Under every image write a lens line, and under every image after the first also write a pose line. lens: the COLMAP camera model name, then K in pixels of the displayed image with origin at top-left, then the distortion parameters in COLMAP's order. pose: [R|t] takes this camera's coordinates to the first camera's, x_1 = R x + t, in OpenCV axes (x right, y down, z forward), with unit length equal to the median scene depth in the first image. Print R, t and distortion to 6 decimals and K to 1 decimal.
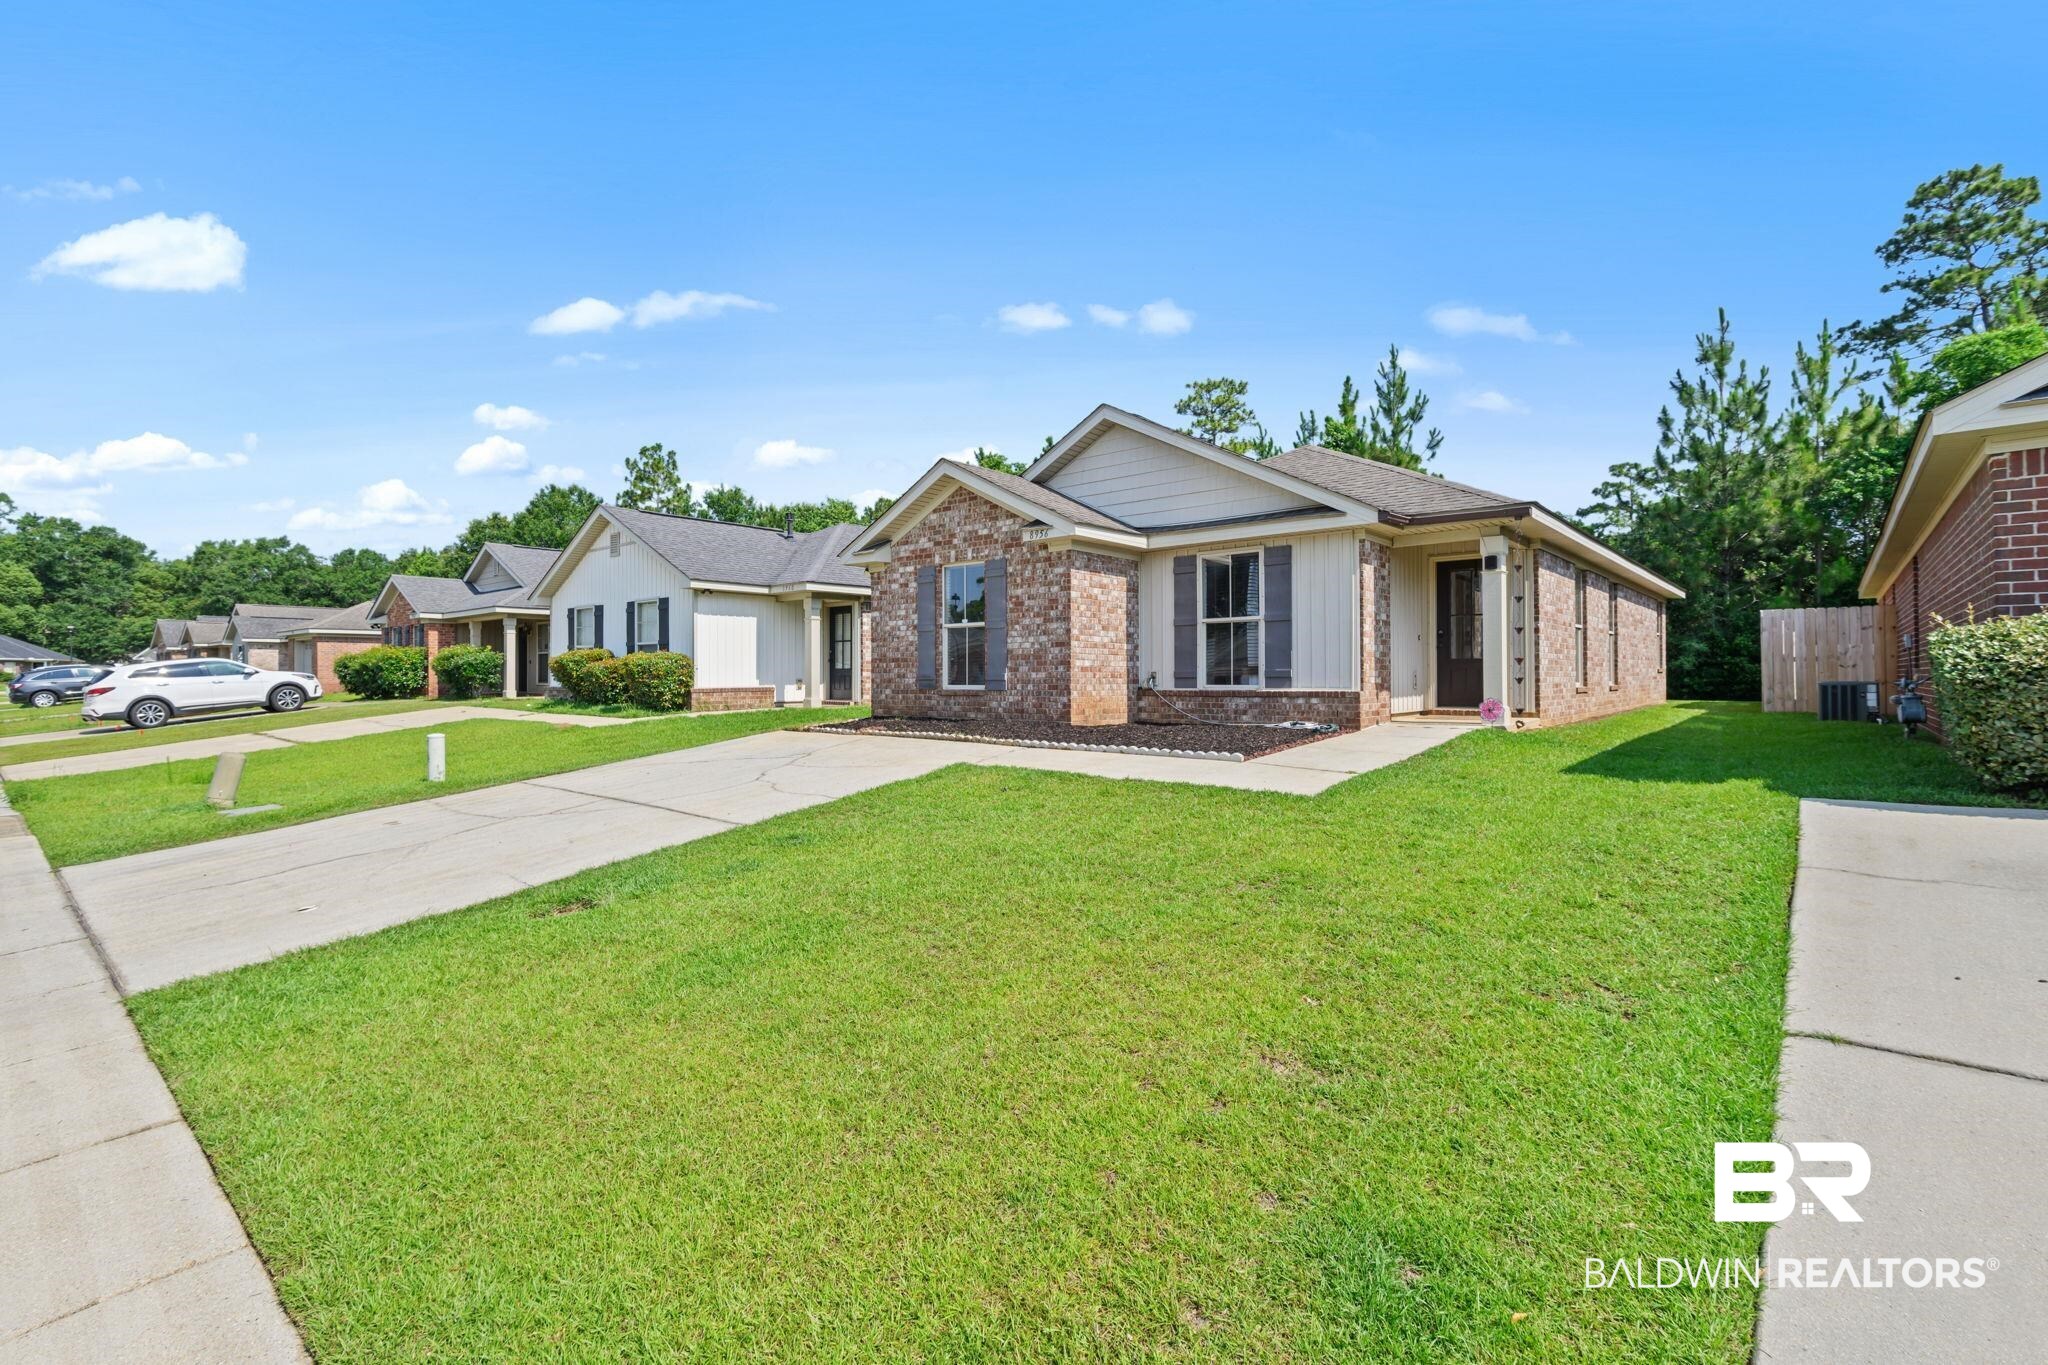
lens RADIAL K [[934.5, 0, 1028.0], [0, 934.5, 652.7], [0, 0, 1]] dist [0.002561, -0.004522]
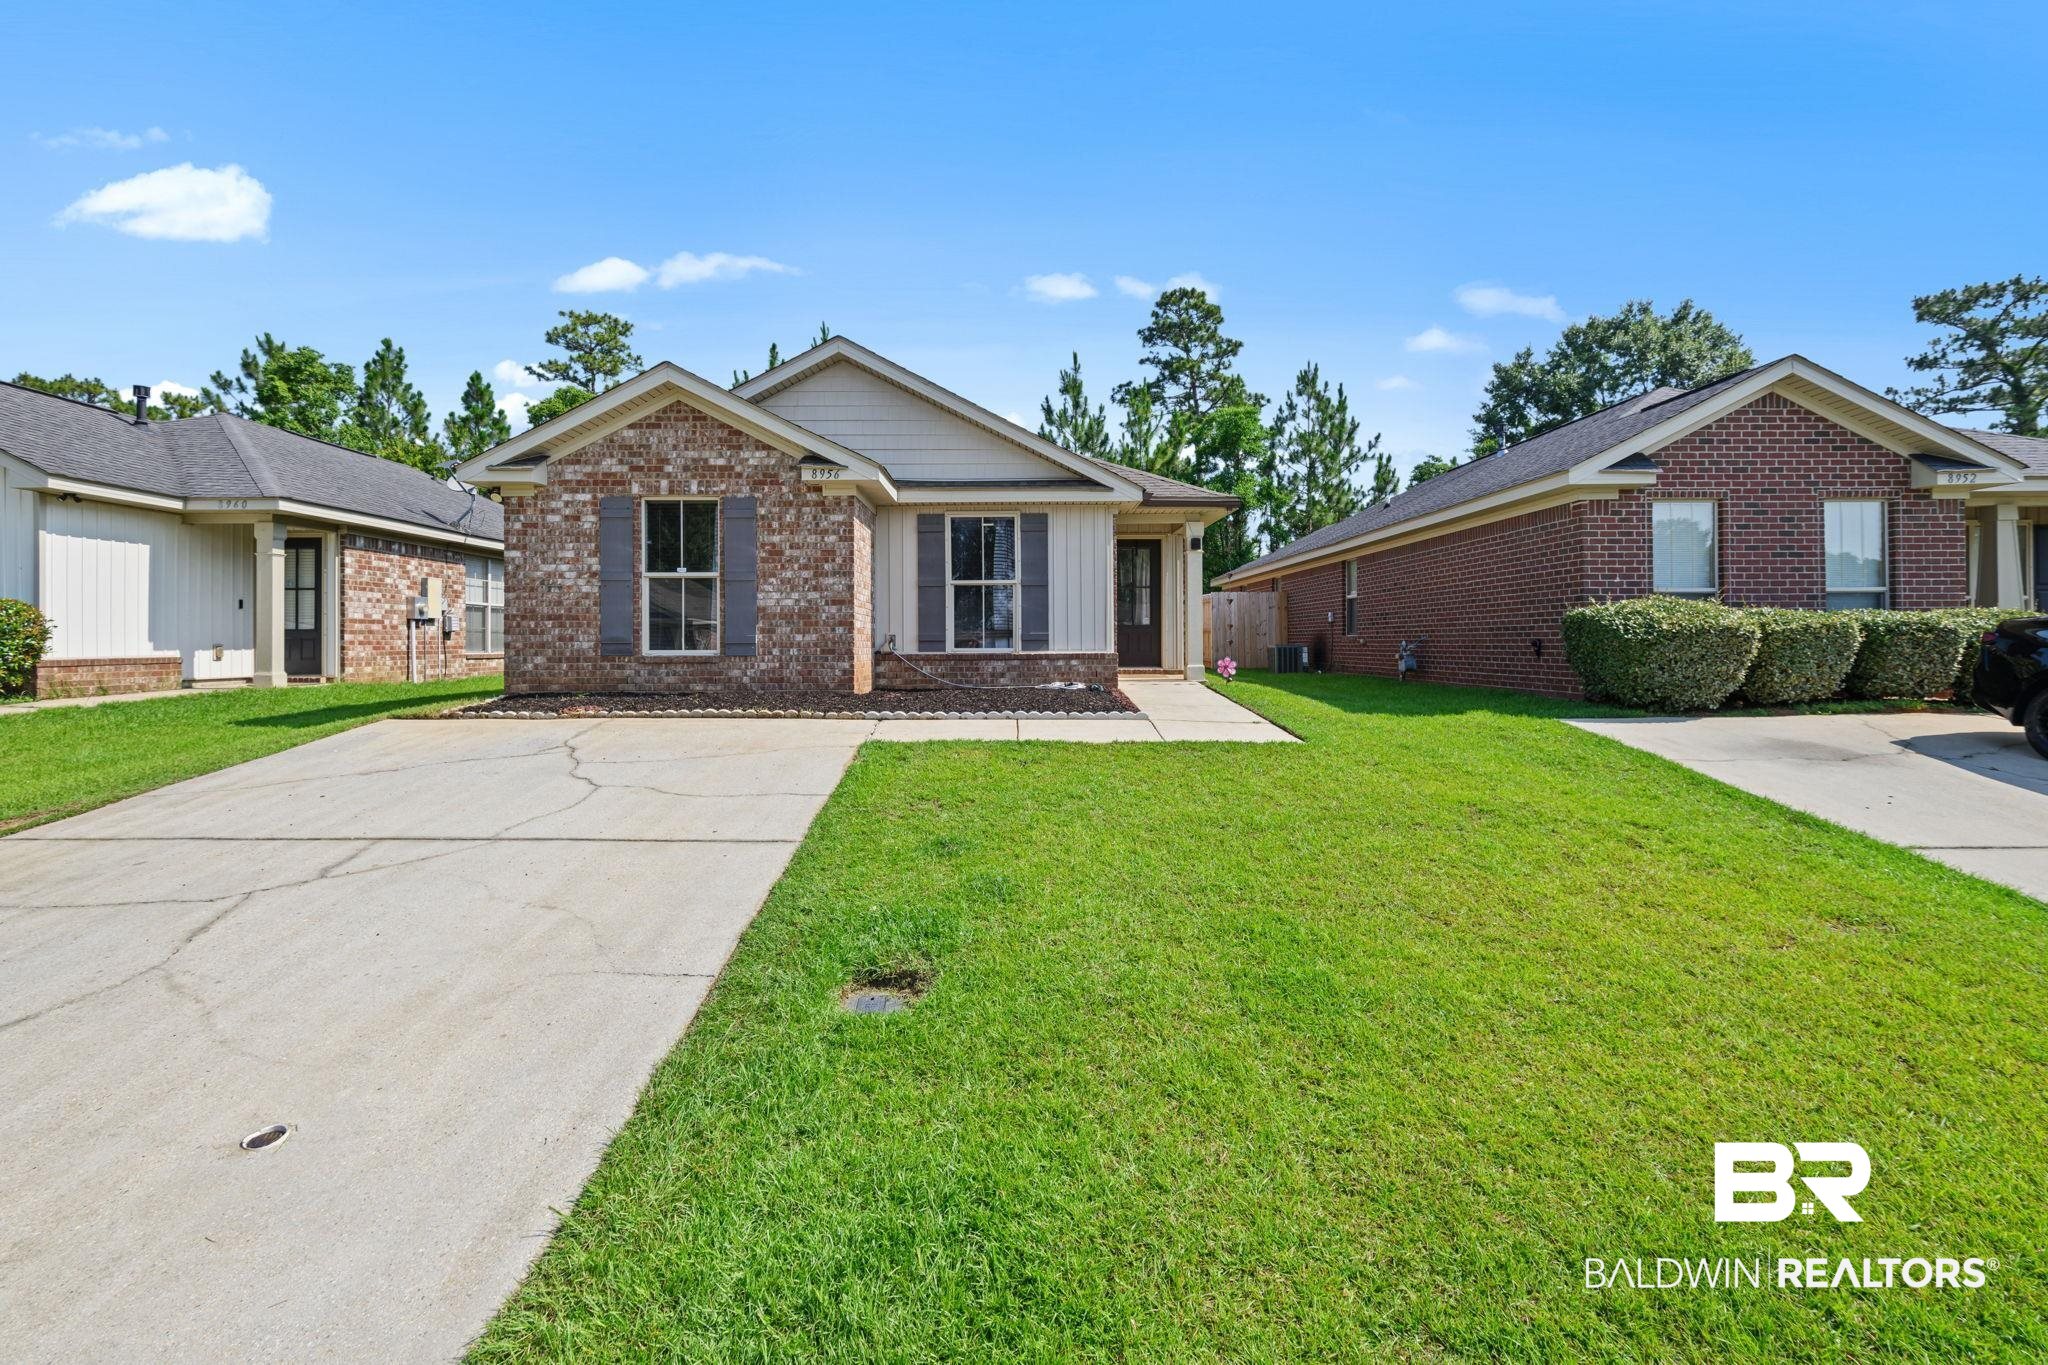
lens RADIAL K [[935.0, 0, 1034.9], [0, 935.0, 634.7], [0, 0, 1]] dist [0.001712, -0.000224]
pose [[0.753654, 0.005950, 0.657244, -0.376340], [-0.015888, 0.999832, 0.009167, 0.009698], [-0.657079, -0.017351, 0.753622, 0.202724]]
